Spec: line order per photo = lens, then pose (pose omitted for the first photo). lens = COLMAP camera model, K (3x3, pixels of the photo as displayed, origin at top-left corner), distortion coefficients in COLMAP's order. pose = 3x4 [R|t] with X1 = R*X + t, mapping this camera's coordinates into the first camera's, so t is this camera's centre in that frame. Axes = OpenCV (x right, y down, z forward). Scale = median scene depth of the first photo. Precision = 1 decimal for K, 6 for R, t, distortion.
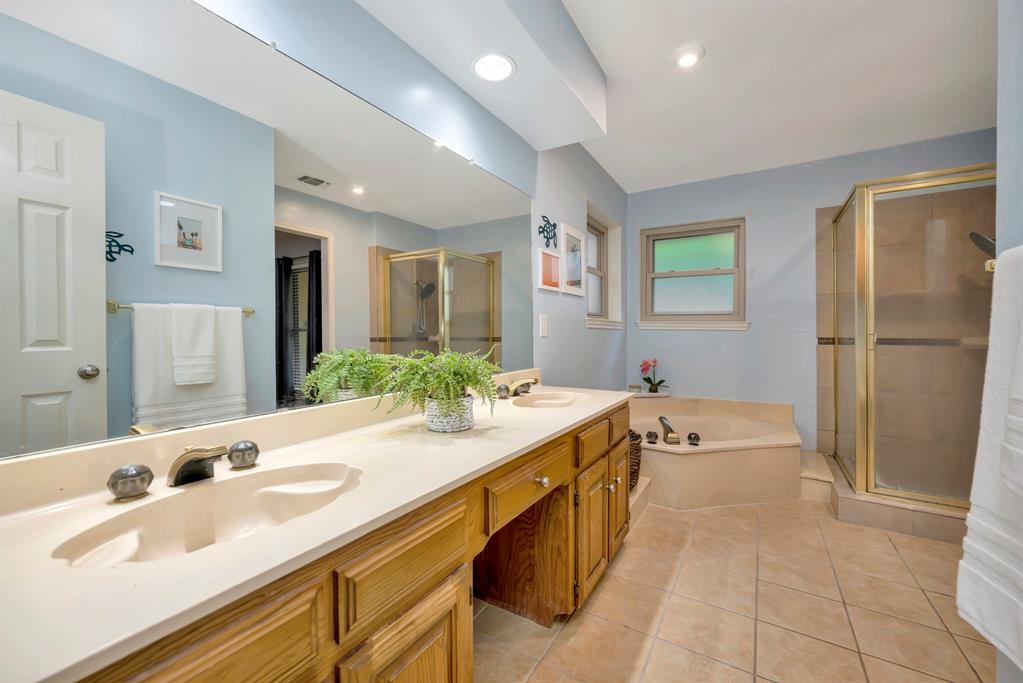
lens RADIAL K [[402.2, 0, 515.4], [0, 402.2, 346.6], [0, 0, 1]] dist [-0.000684, -0.000071]
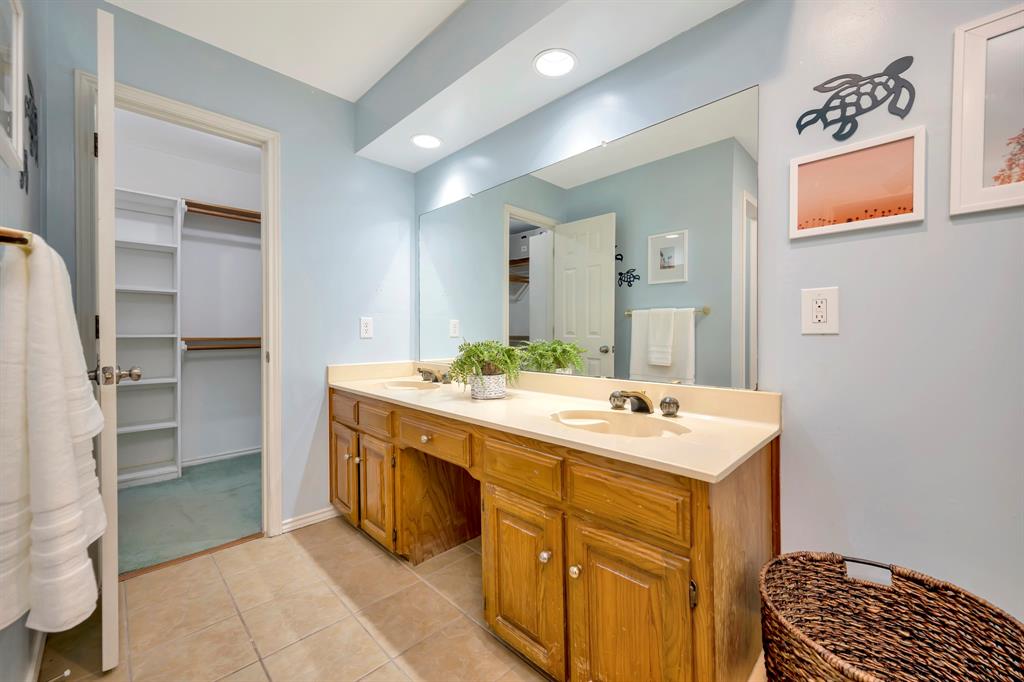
lens RADIAL K [[397.5, 0, 513.6], [0, 397.5, 332.3], [0, 0, 1]] dist [0.000355, 0.000014]
pose [[-0.237541, 0.004043, -0.971369, 0.663613], [-0.043468, 0.998945, 0.014787, -0.019286], [0.970405, 0.045736, -0.237114, 0.818899]]
